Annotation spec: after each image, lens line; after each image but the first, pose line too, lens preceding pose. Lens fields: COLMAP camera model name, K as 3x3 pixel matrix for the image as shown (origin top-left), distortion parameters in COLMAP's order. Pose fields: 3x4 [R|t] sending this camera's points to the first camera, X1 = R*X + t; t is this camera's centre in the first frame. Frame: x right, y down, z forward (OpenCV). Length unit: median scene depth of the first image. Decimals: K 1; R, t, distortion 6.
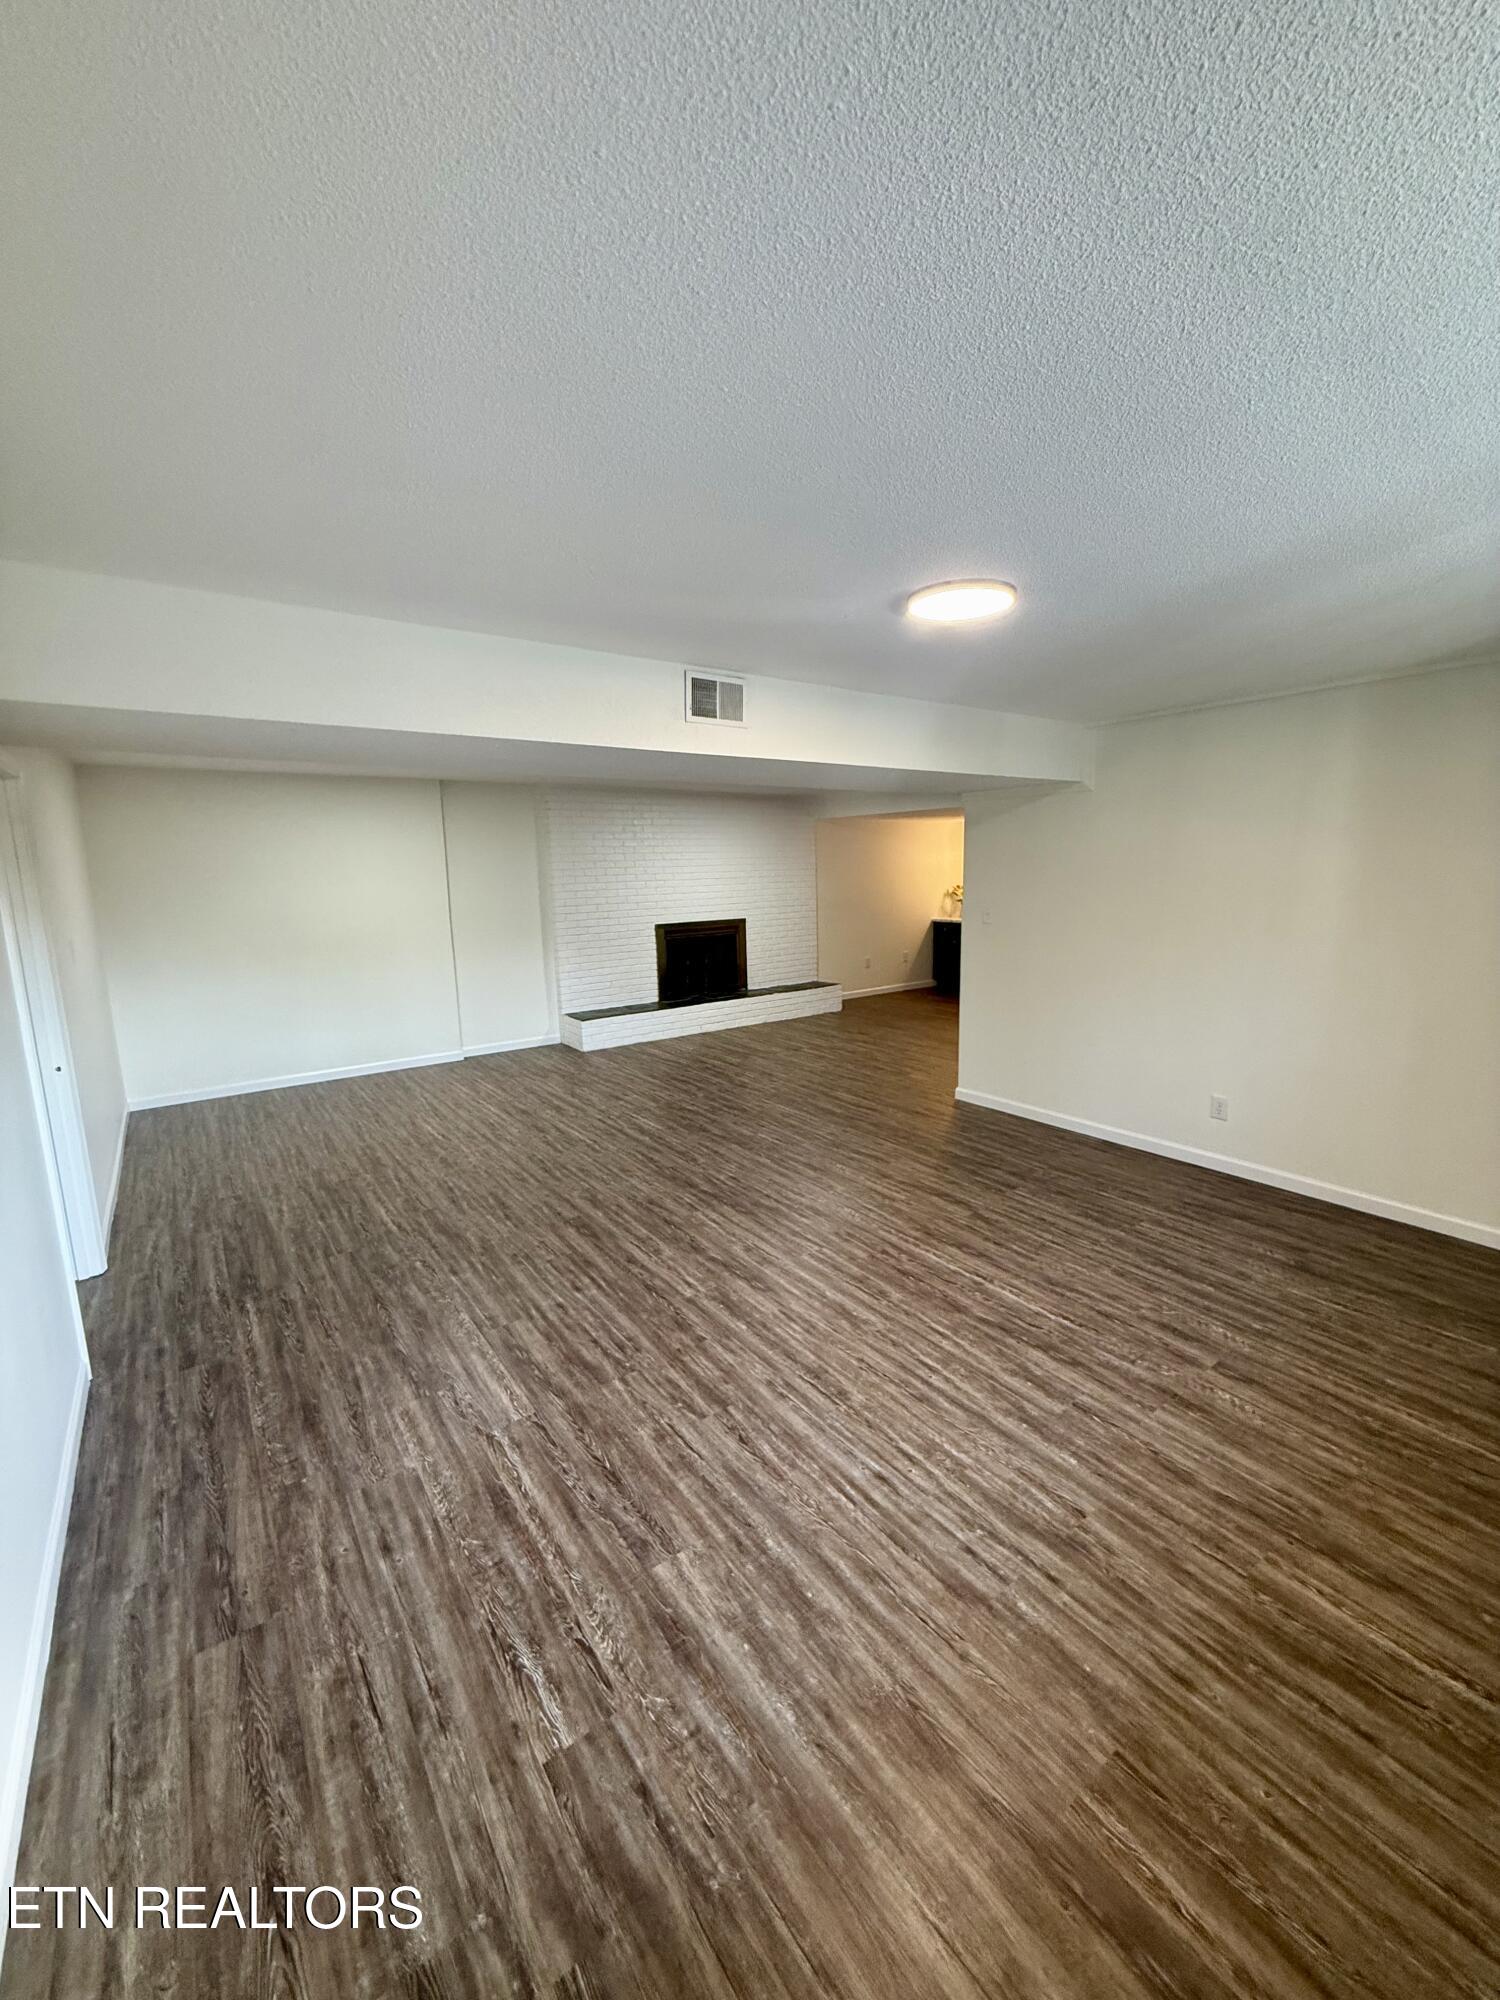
lens RADIAL K [[794.0, 0, 740.2], [0, 794.0, 1002.3], [0, 0, 1]] dist [-0.001630, 0.000130]
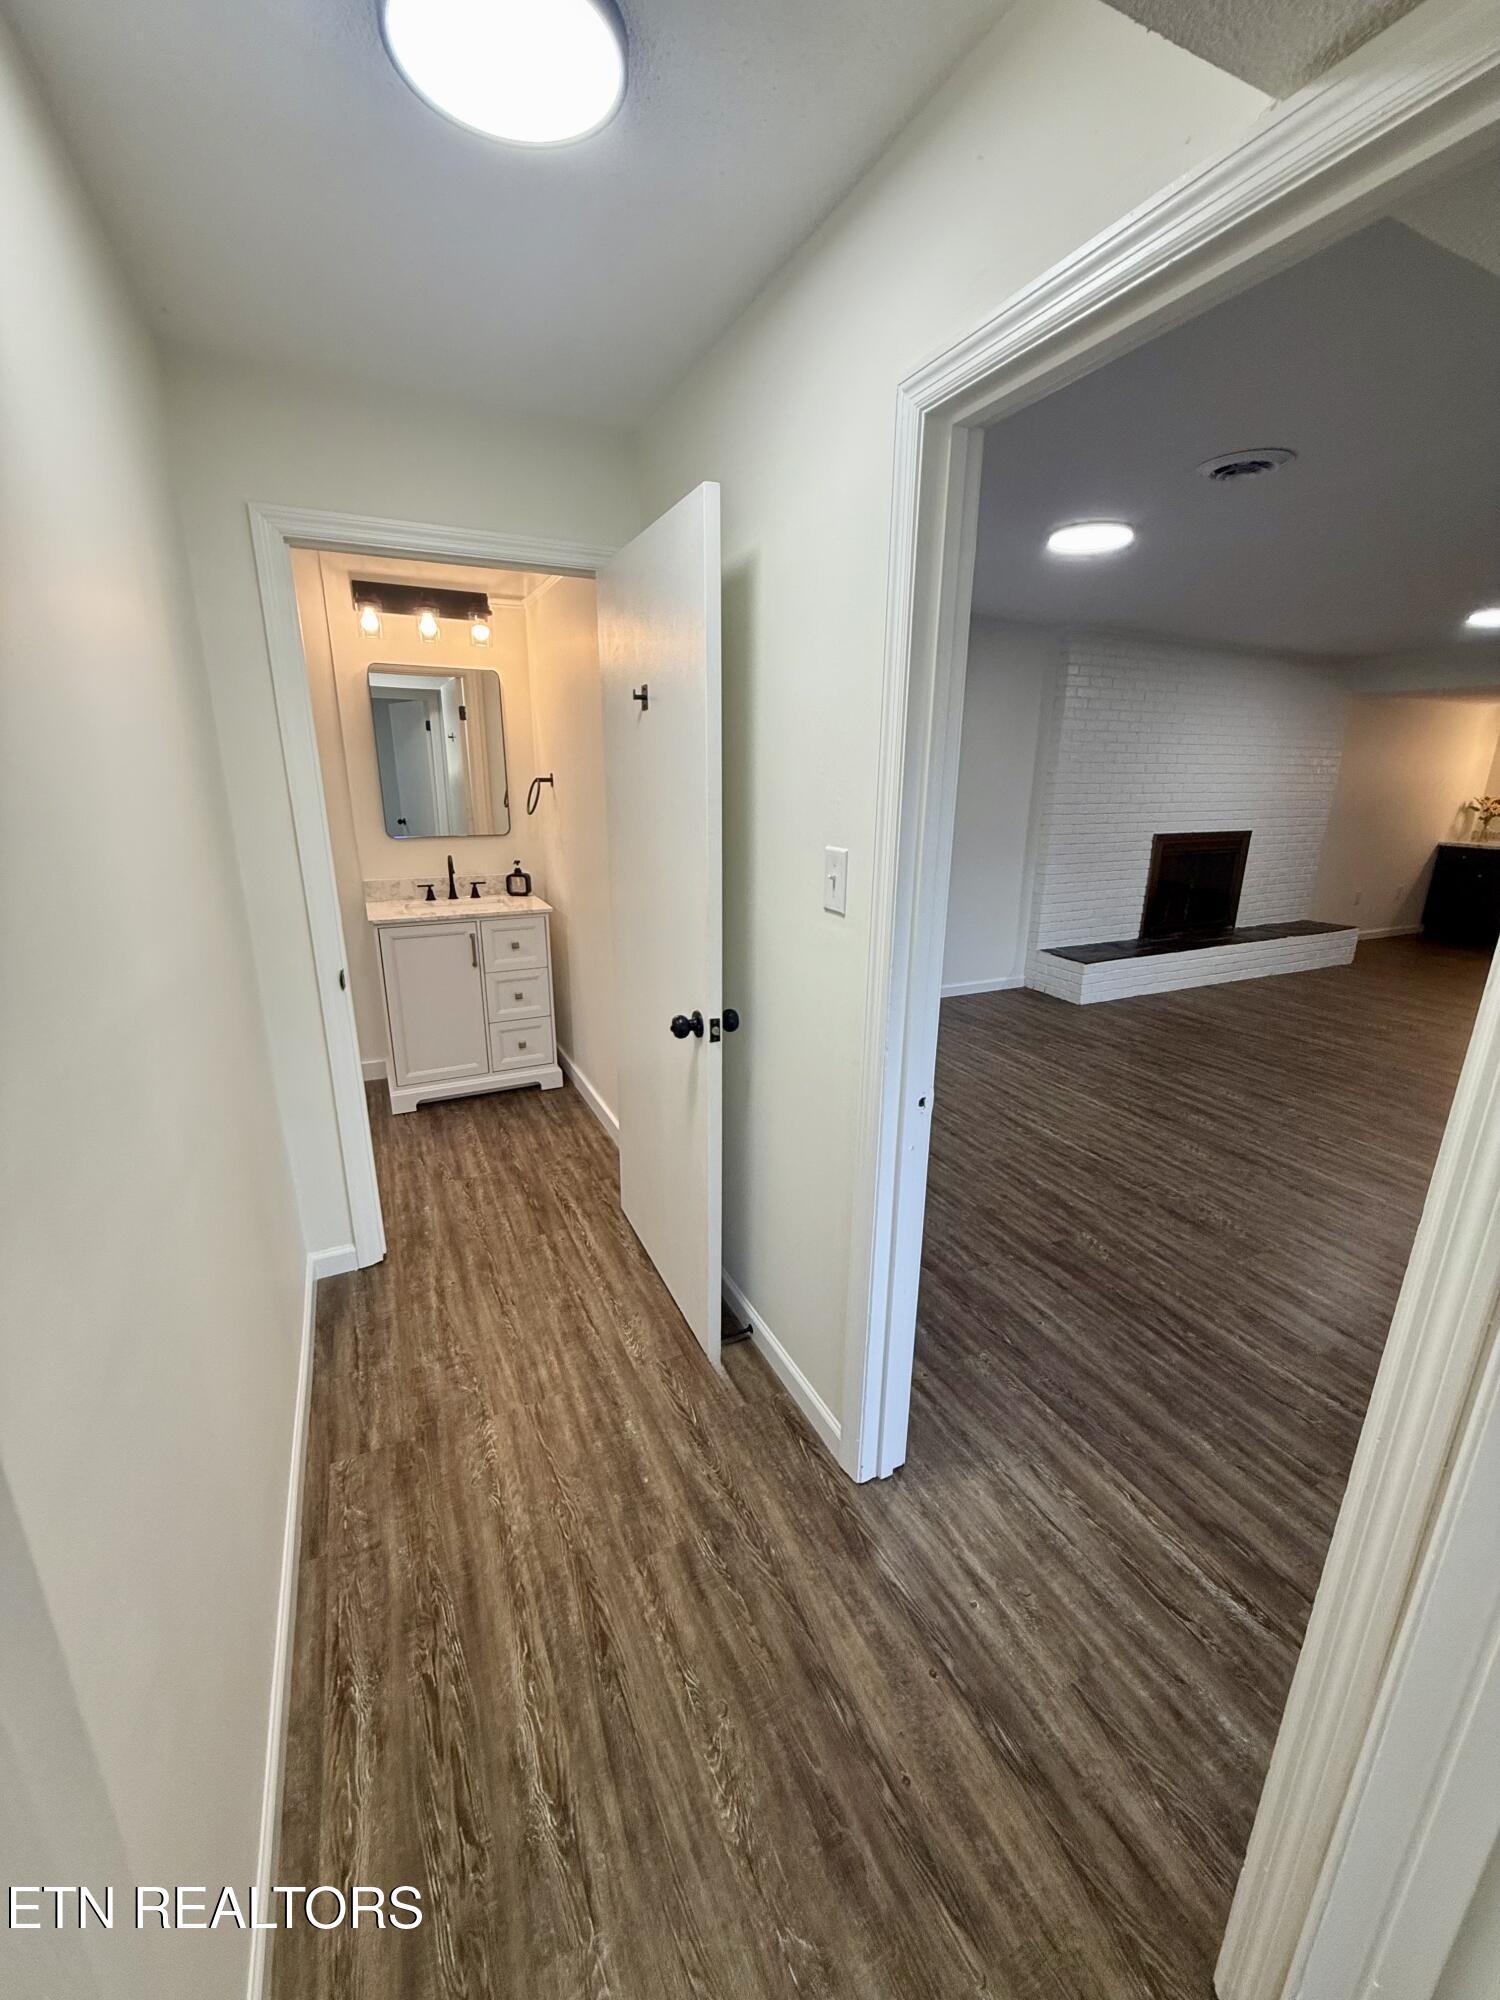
lens RADIAL K [[794.0, 0, 743.8], [0, 794.0, 998.0], [0, 0, 1]] dist [-0.001630, 0.000130]
pose [[0.983087, 0.079772, -0.164853, -0.435213], [-0.060662, 0.991174, 0.117877, -0.014153], [0.172801, -0.105883, 0.979249, 0.249372]]
